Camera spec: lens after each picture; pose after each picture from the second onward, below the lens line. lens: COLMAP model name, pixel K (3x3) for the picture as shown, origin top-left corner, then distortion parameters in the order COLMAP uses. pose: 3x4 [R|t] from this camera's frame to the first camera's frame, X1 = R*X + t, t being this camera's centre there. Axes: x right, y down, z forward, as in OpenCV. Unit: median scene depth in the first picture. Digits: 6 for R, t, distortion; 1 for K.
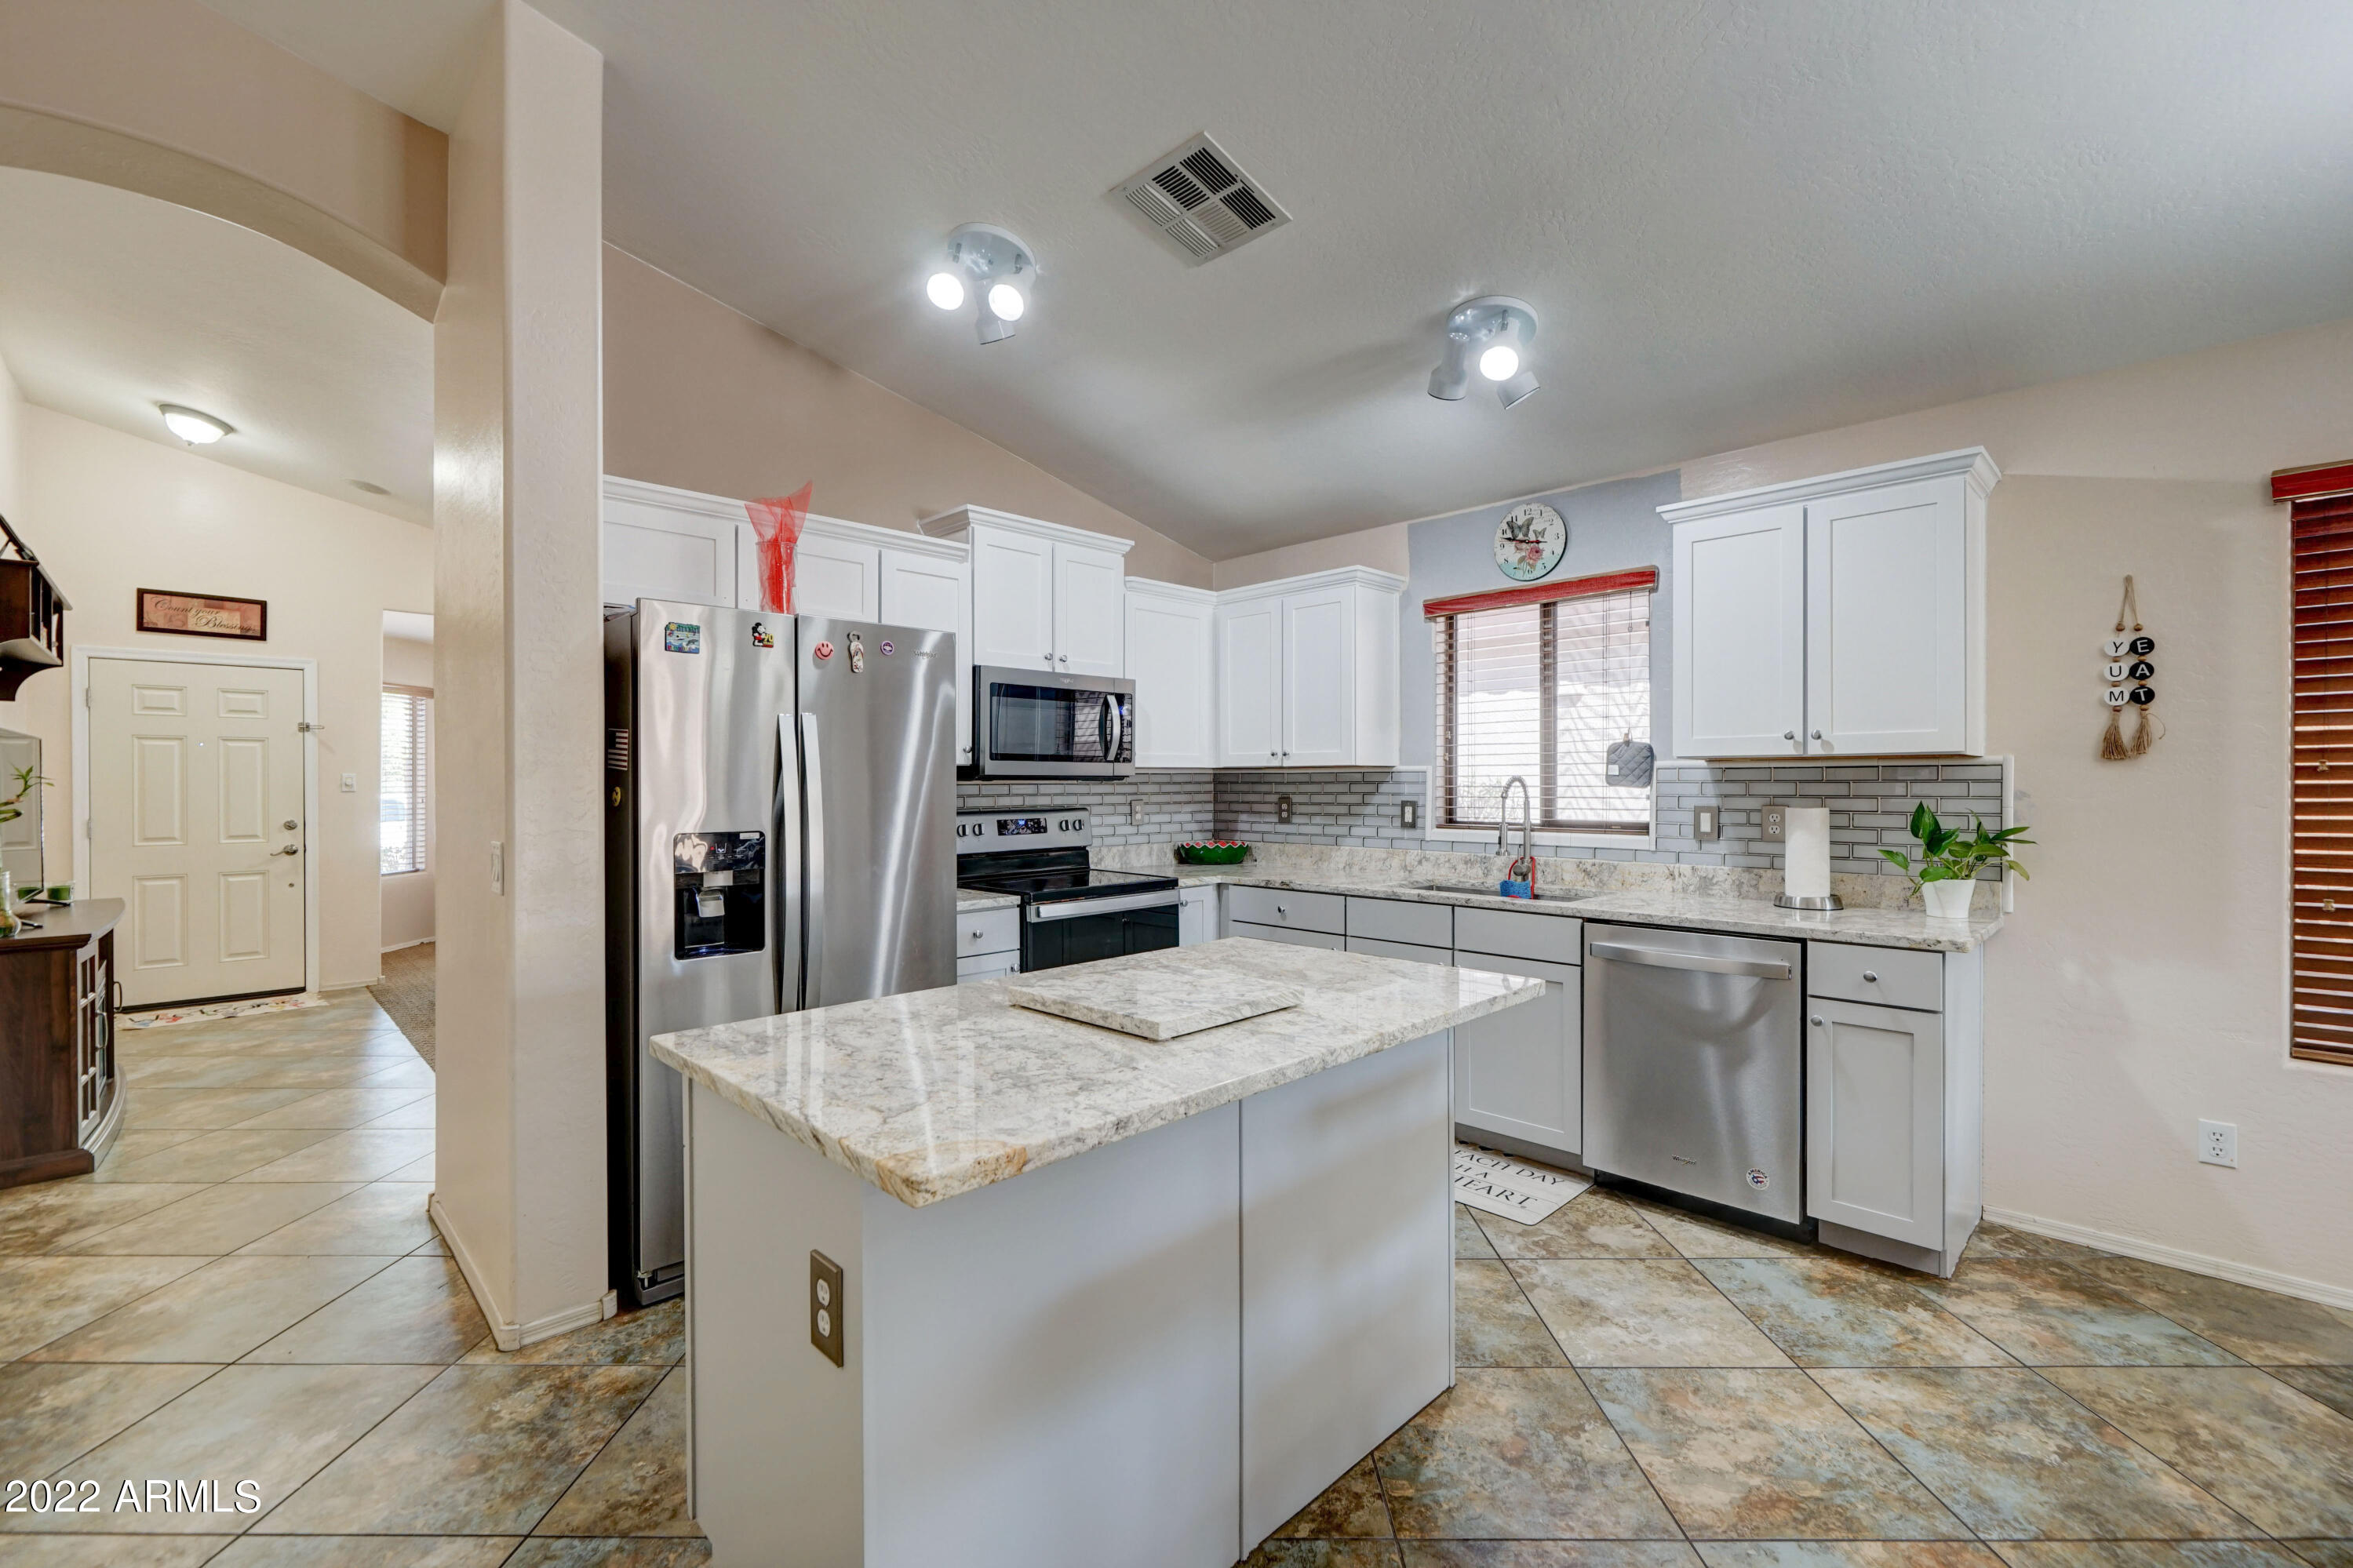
lens RADIAL K [[968.6, 0, 1175.8], [0, 968.6, 787.6], [0, 0, 1]] dist [-0.004517, -0.000325]
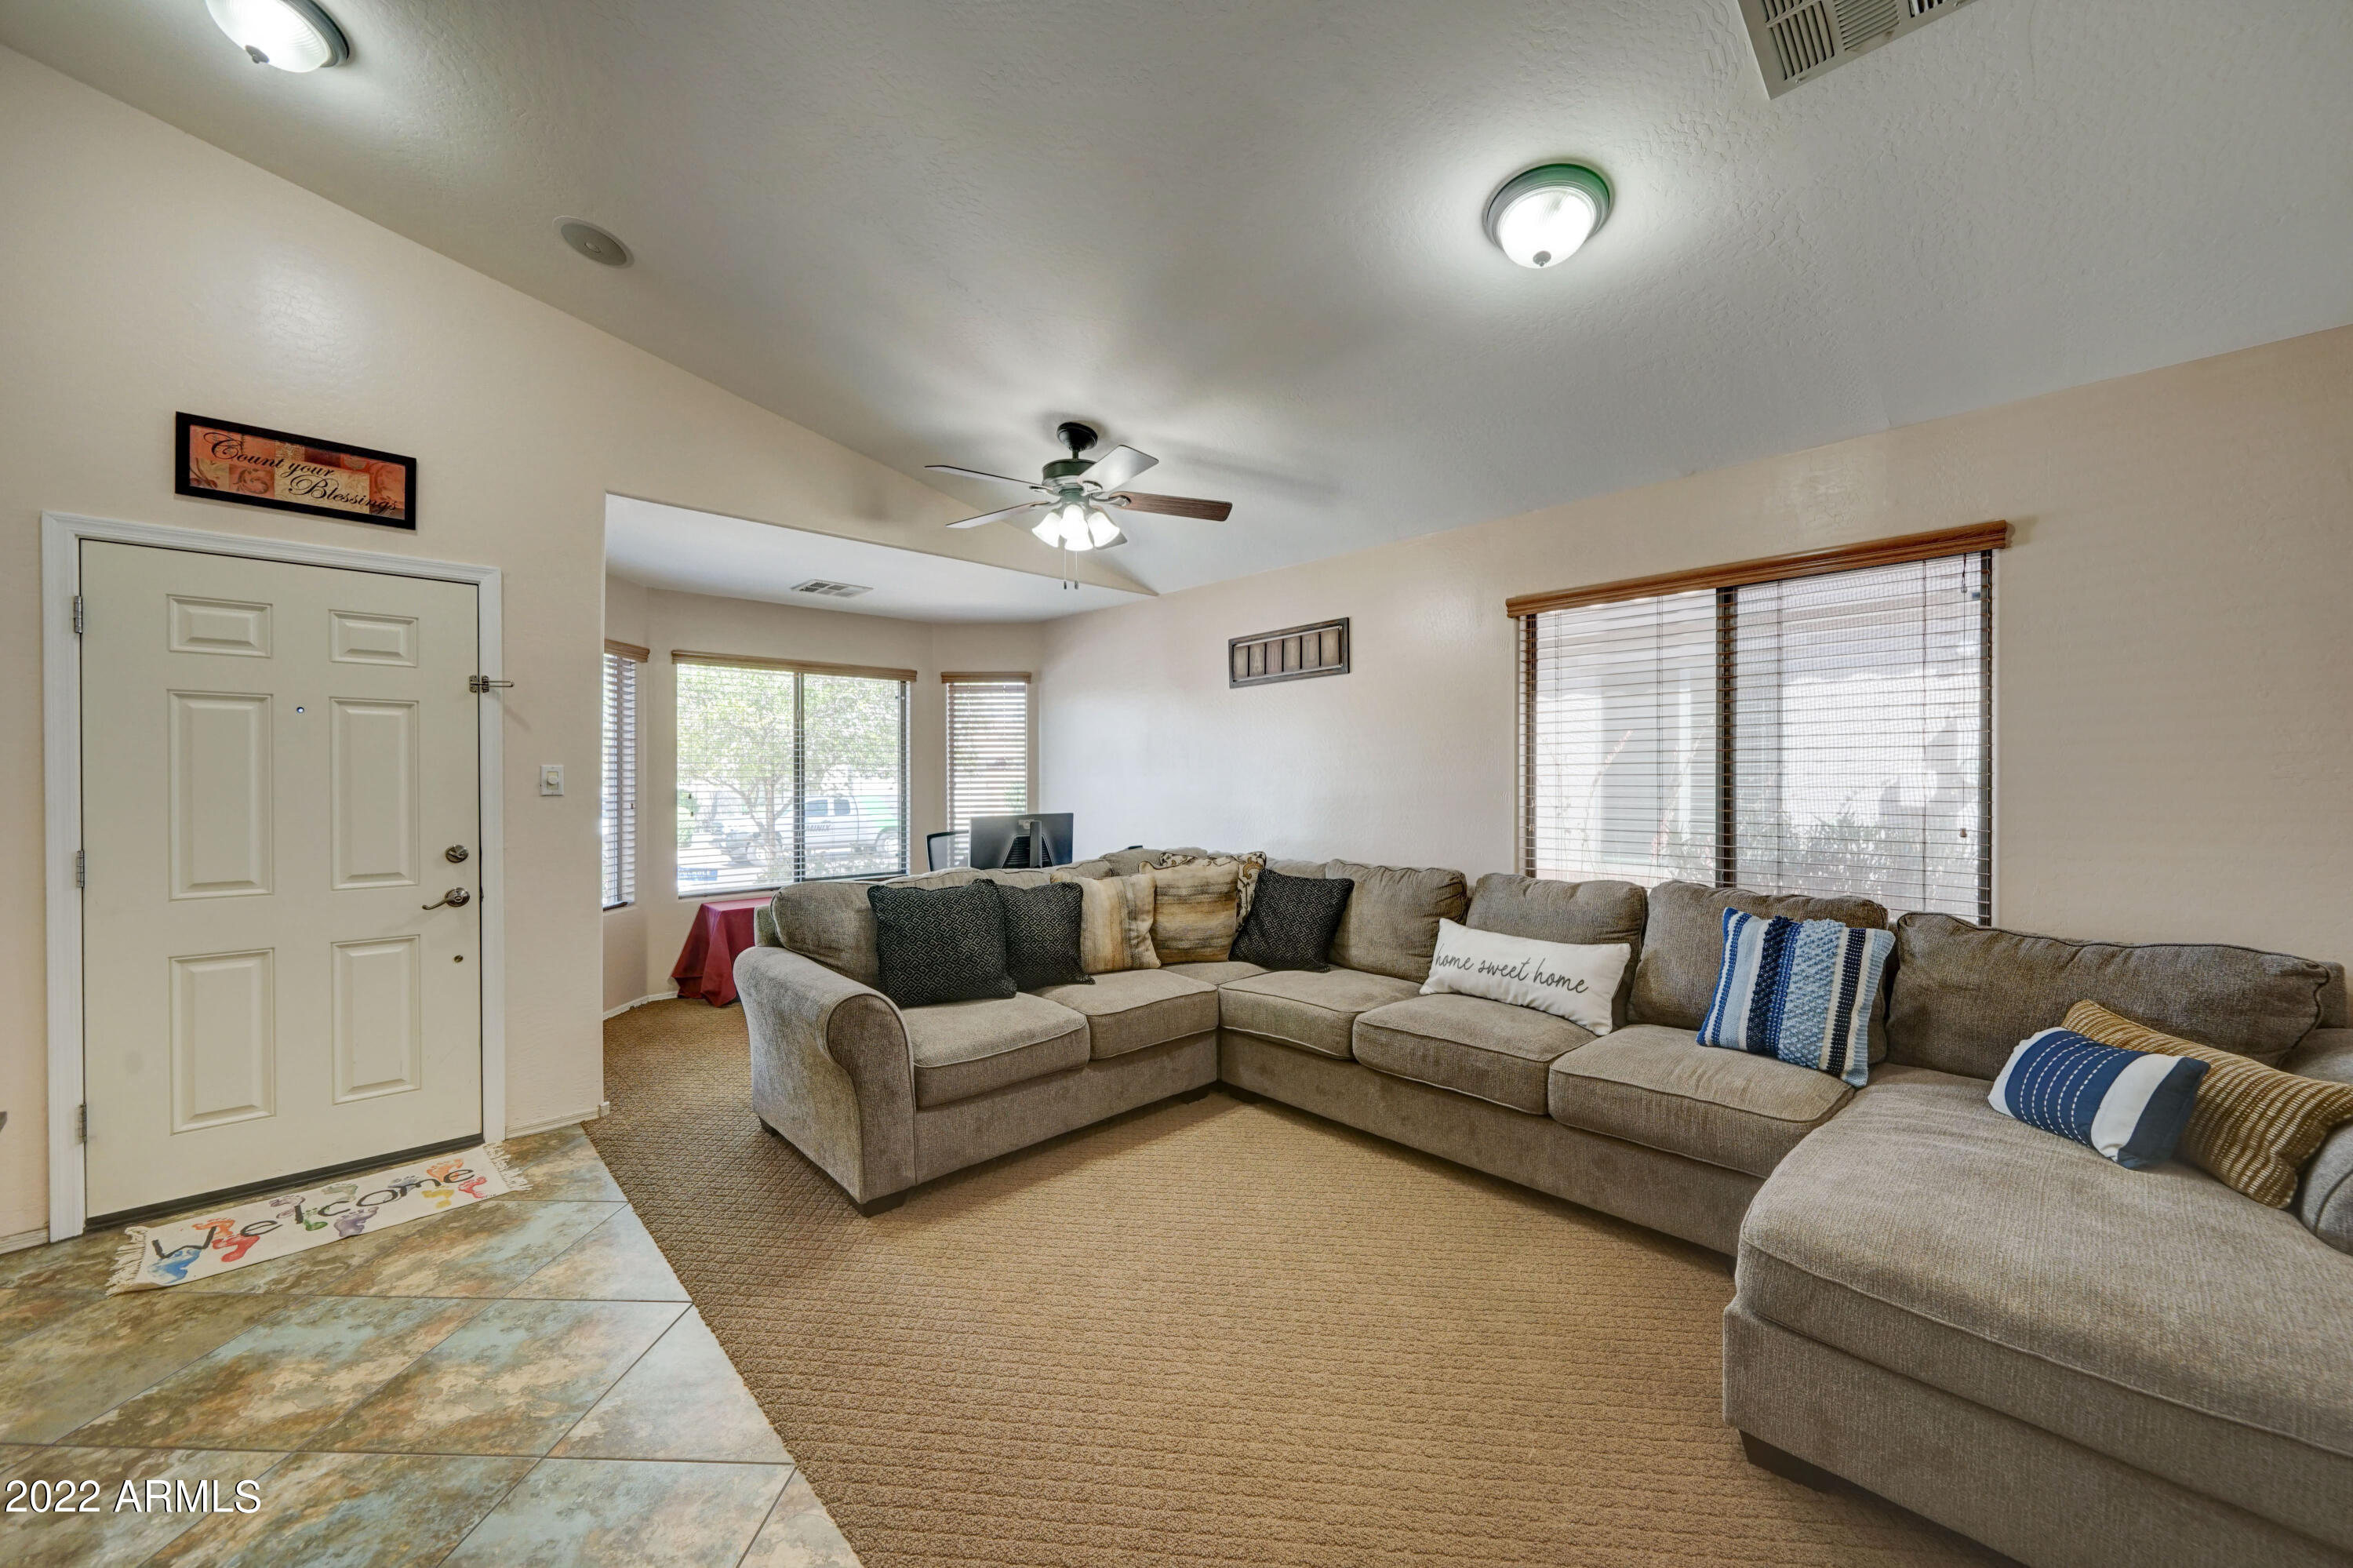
lens RADIAL K [[852.5, 0, 1171.6], [0, 852.5, 780.8], [0, 0, 1]] dist [-0.002371, 0.000236]
pose [[0.999964, 0.001160, -0.008368, -0.166233], [-0.001153, 0.999999, 0.000852, -0.001790], [0.008369, -0.000842, 0.999965, 0.169379]]
